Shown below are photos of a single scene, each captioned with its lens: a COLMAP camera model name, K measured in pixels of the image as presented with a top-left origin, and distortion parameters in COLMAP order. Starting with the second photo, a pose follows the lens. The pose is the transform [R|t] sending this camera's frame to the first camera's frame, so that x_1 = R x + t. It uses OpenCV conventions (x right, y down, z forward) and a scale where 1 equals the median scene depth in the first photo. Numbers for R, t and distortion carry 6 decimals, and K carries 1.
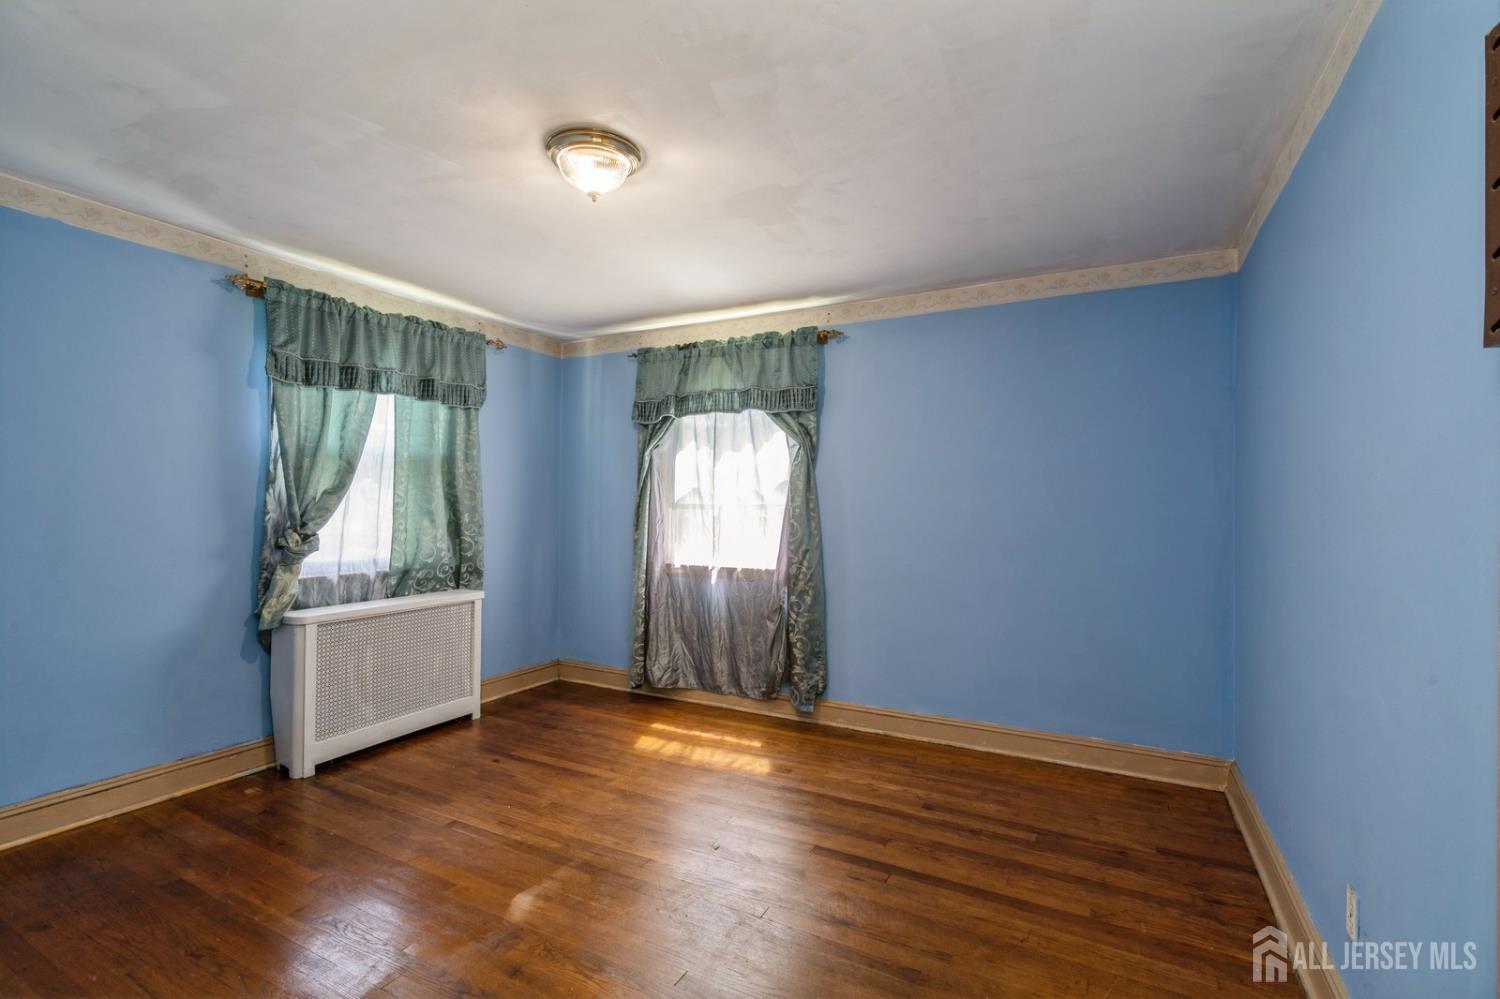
lens RADIAL K [[677.6, 0, 746.4], [0, 677.6, 504.8], [0, 0, 1]] dist [-0.000866, 0.000805]
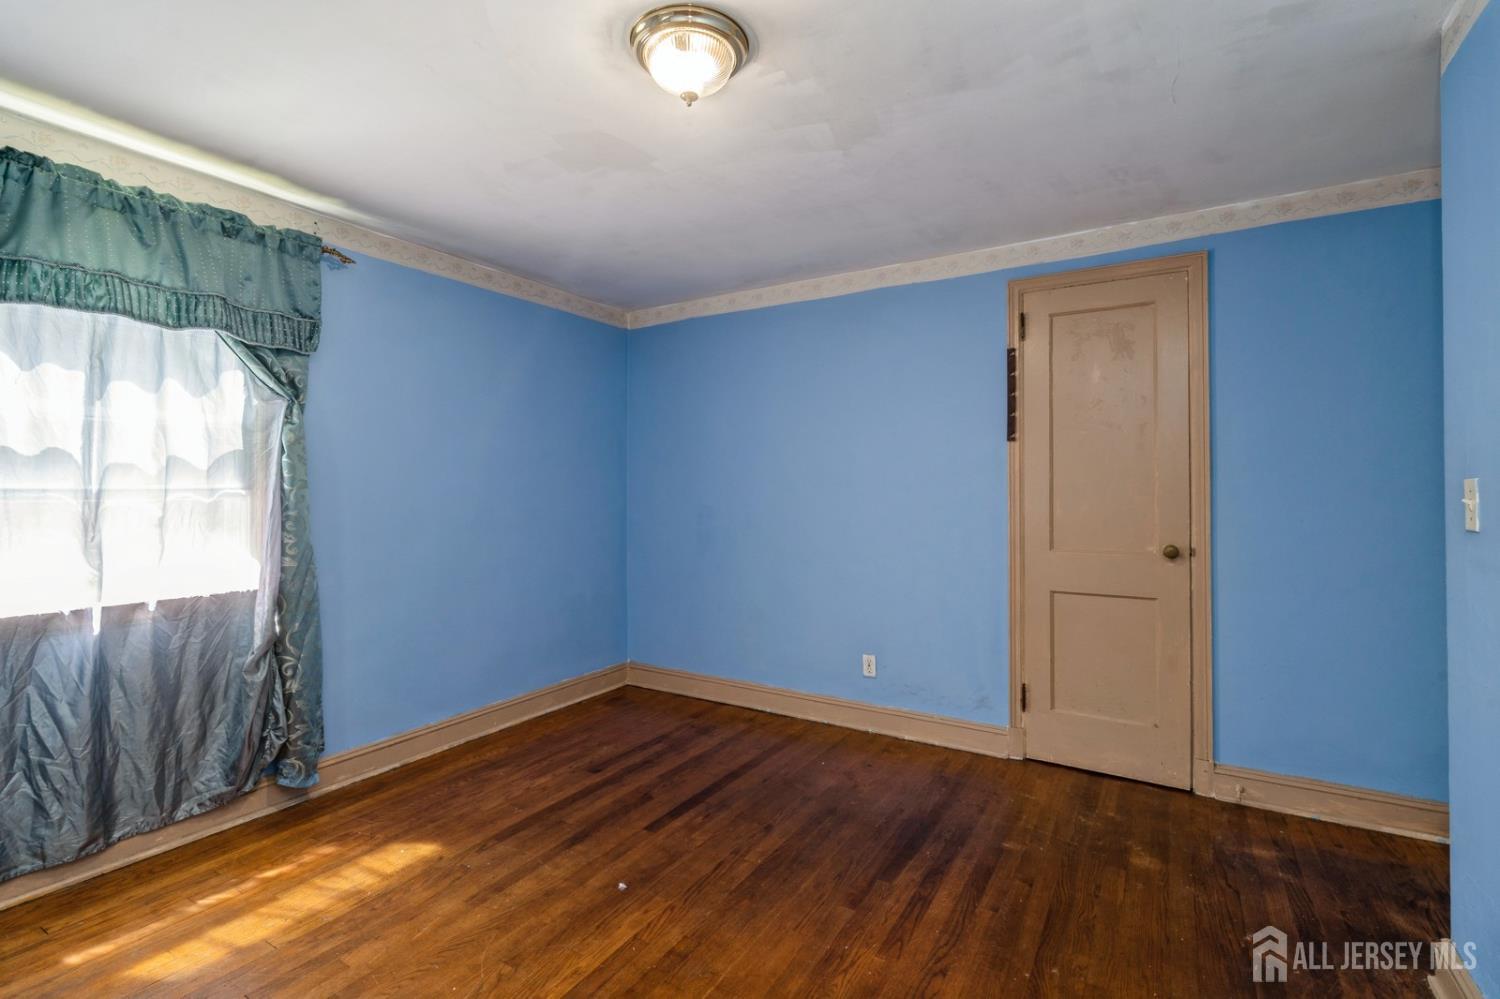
lens RADIAL K [[681.0, 0, 747.5], [0, 681.0, 482.1], [0, 0, 1]] dist [-0.000957, -0.000038]
pose [[0.067680, 0.003360, 0.997701, -0.593169], [0.001763, 0.999992, -0.003488, -0.003683], [-0.997706, 0.001995, 0.067674, 0.516470]]
